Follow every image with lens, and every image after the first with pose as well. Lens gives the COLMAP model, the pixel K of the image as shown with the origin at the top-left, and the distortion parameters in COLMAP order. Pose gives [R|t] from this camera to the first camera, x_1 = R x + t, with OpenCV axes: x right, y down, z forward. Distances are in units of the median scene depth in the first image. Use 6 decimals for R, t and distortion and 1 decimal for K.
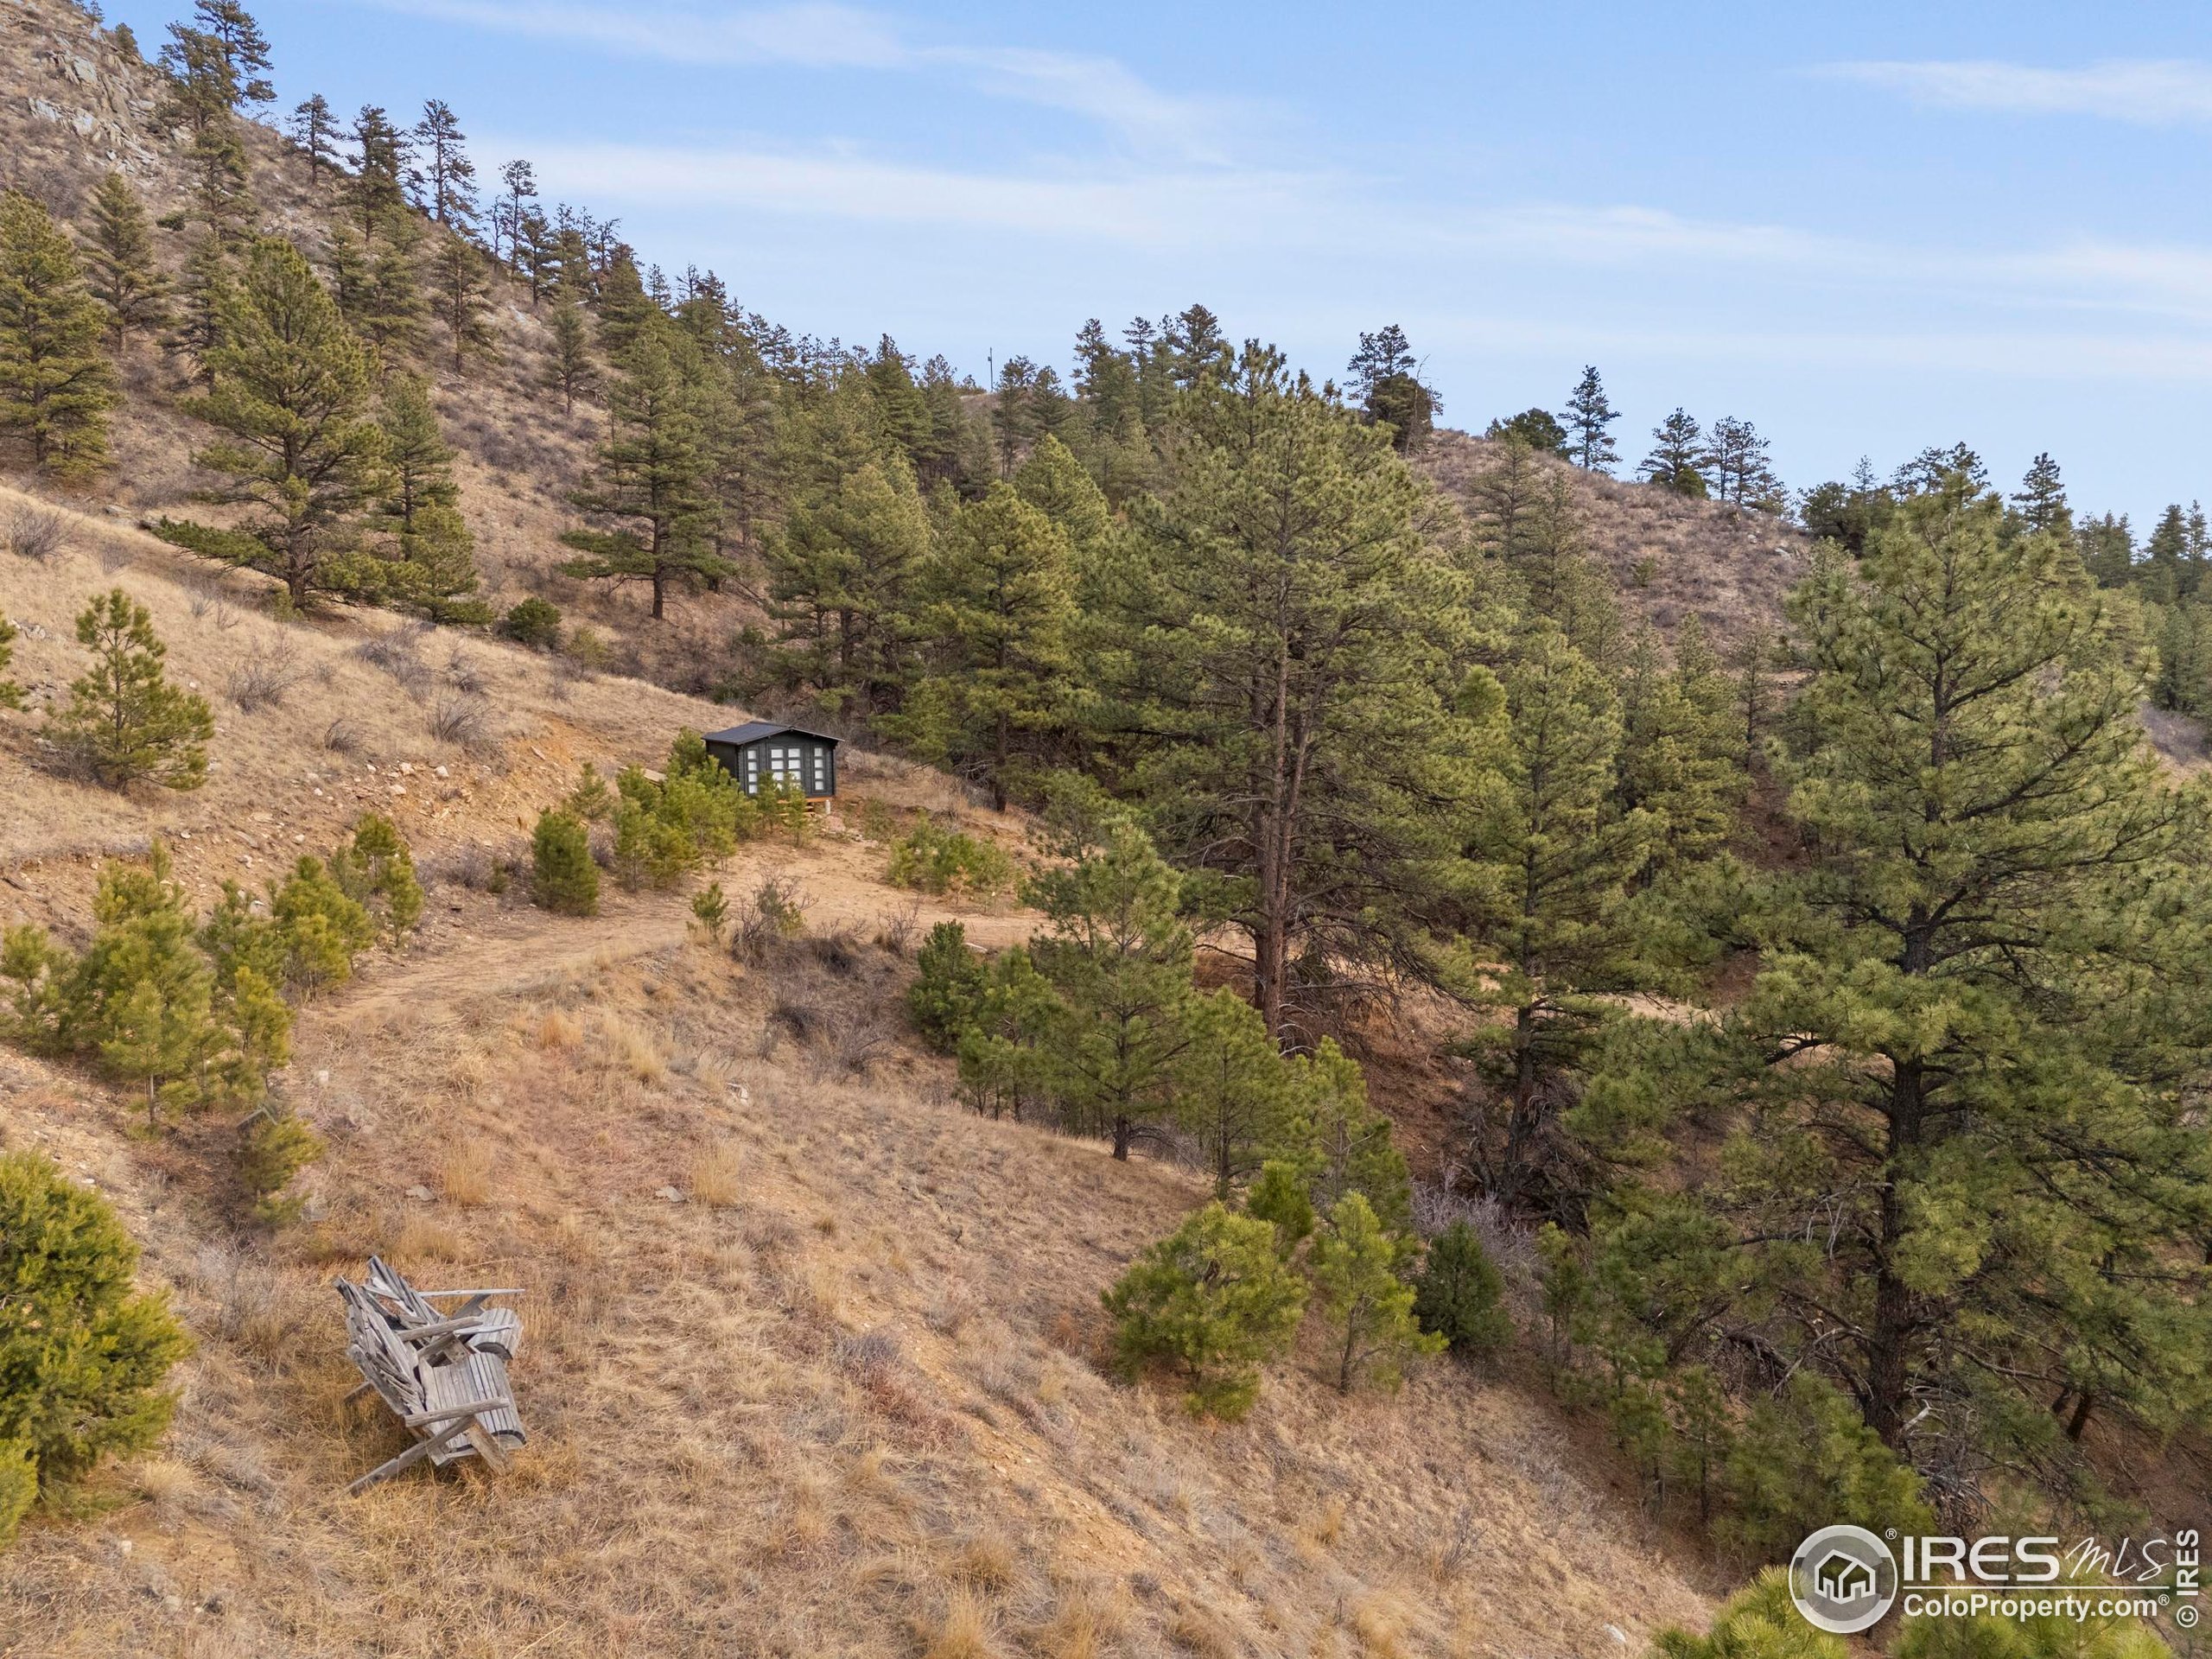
lens RADIAL K [[1634.8, 0, 1105.3], [0, 1634.8, 828.6], [0, 0, 1]] dist [0.069949, -0.053733]
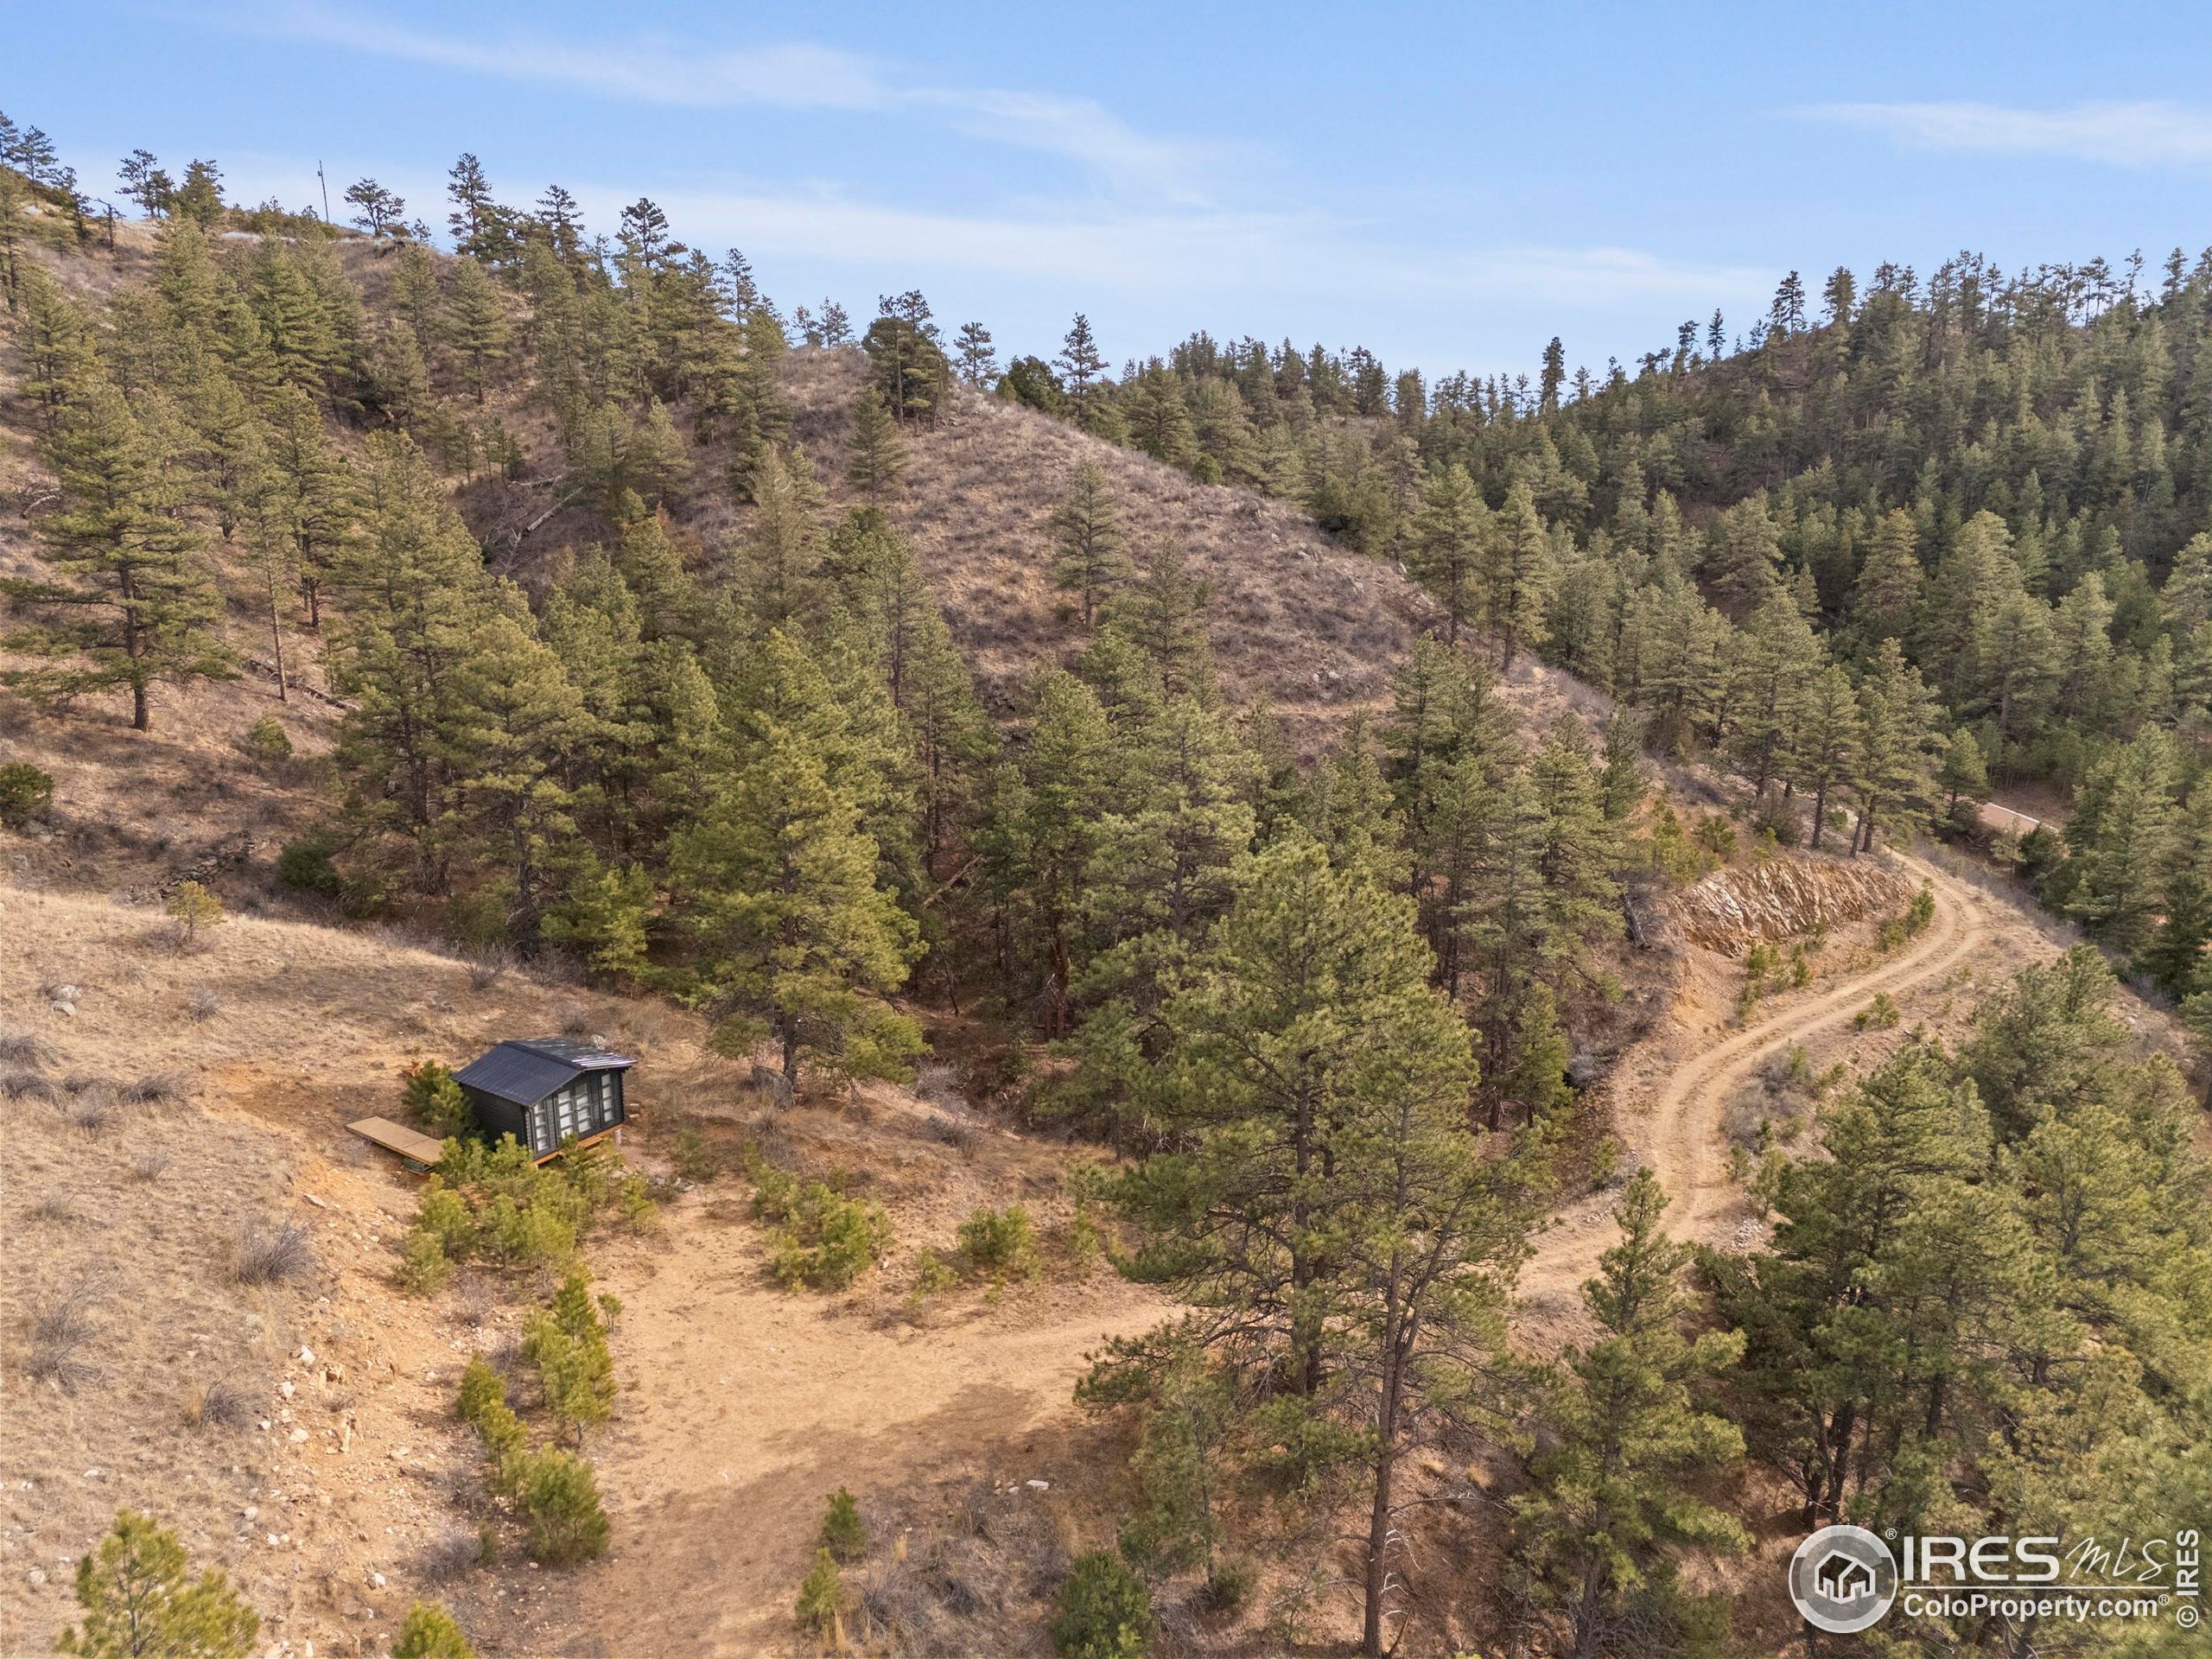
lens RADIAL K [[1634.8, 0, 1098.8], [0, 1634.8, 838.4], [0, 0, 1]] dist [0.069949, -0.053733]
pose [[0.921118, -0.094426, 0.377657, -0.102102], [0.037193, 0.987044, 0.156077, -0.122181], [-0.387502, -0.129719, 0.912697, 0.045888]]
